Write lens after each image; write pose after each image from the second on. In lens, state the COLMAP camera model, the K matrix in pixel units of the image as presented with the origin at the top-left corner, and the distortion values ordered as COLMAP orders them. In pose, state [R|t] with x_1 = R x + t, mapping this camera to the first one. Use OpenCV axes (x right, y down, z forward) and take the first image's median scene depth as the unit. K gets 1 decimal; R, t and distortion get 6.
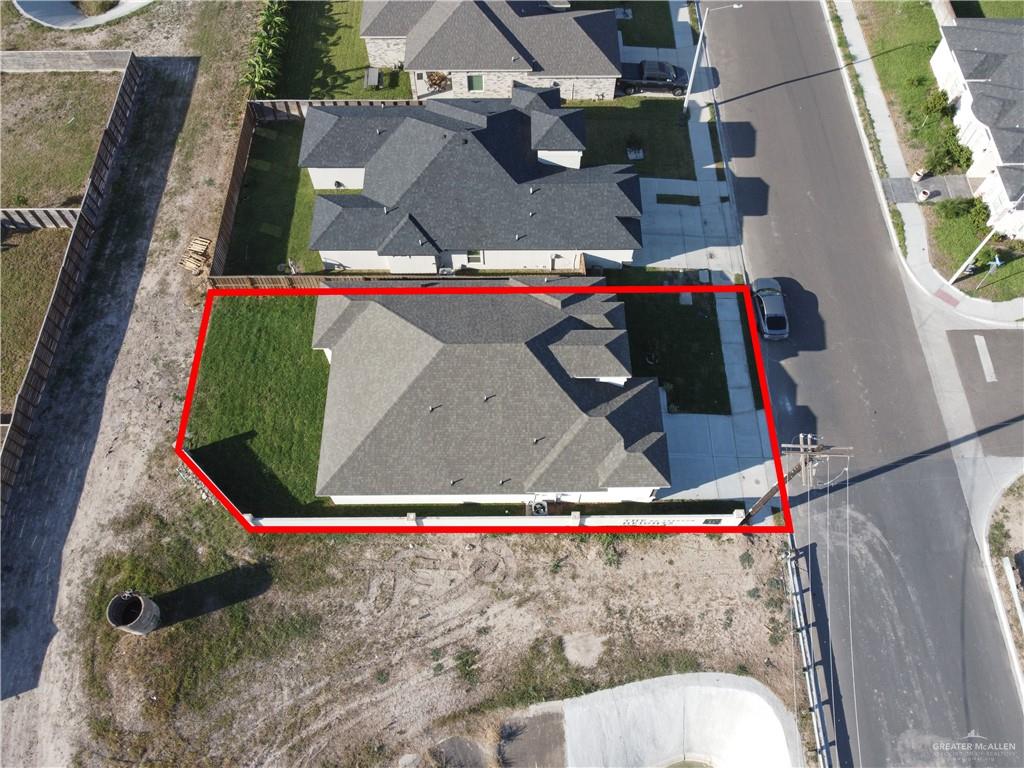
lens RADIAL K [[781.6, 0, 510.9], [0, 781.6, 387.1], [0, 0, 1]] dist [-0.003315, -0.004165]
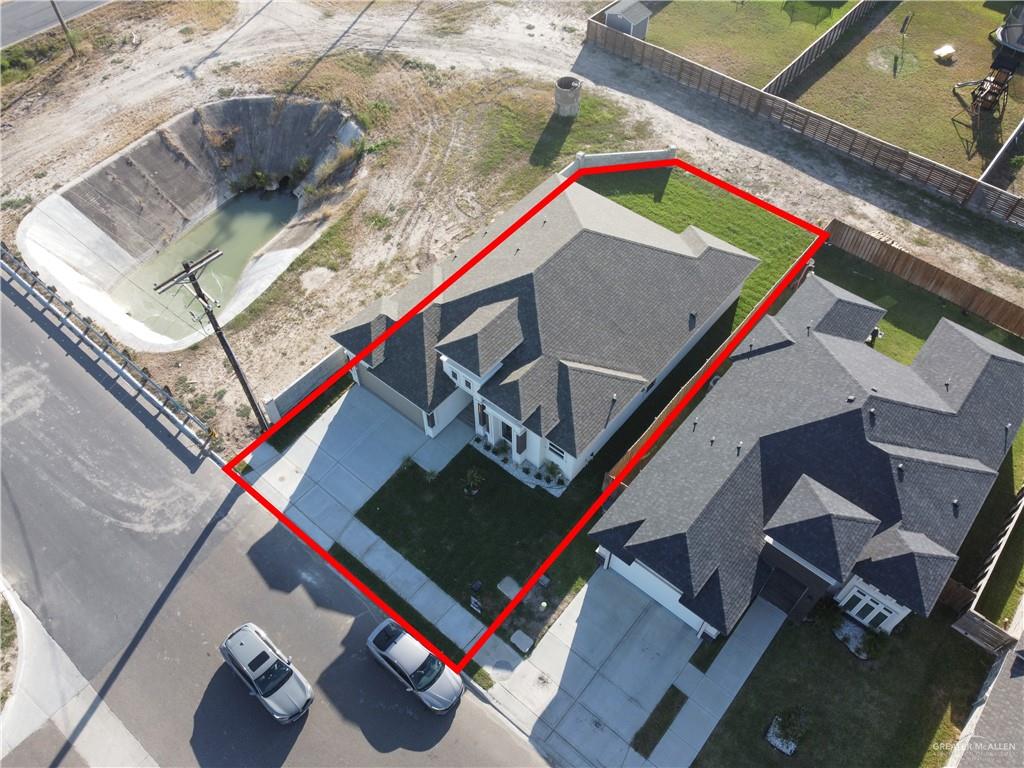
lens RADIAL K [[782.7, 0, 511.1], [0, 782.7, 386.1], [0, 0, 1]] dist [-0.010468, 0.005002]
pose [[-0.644515, 0.607204, -0.464653, 0.514665], [-0.677803, -0.172528, 0.714715, -0.684135], [0.353813, 0.775588, 0.522762, 0.581508]]
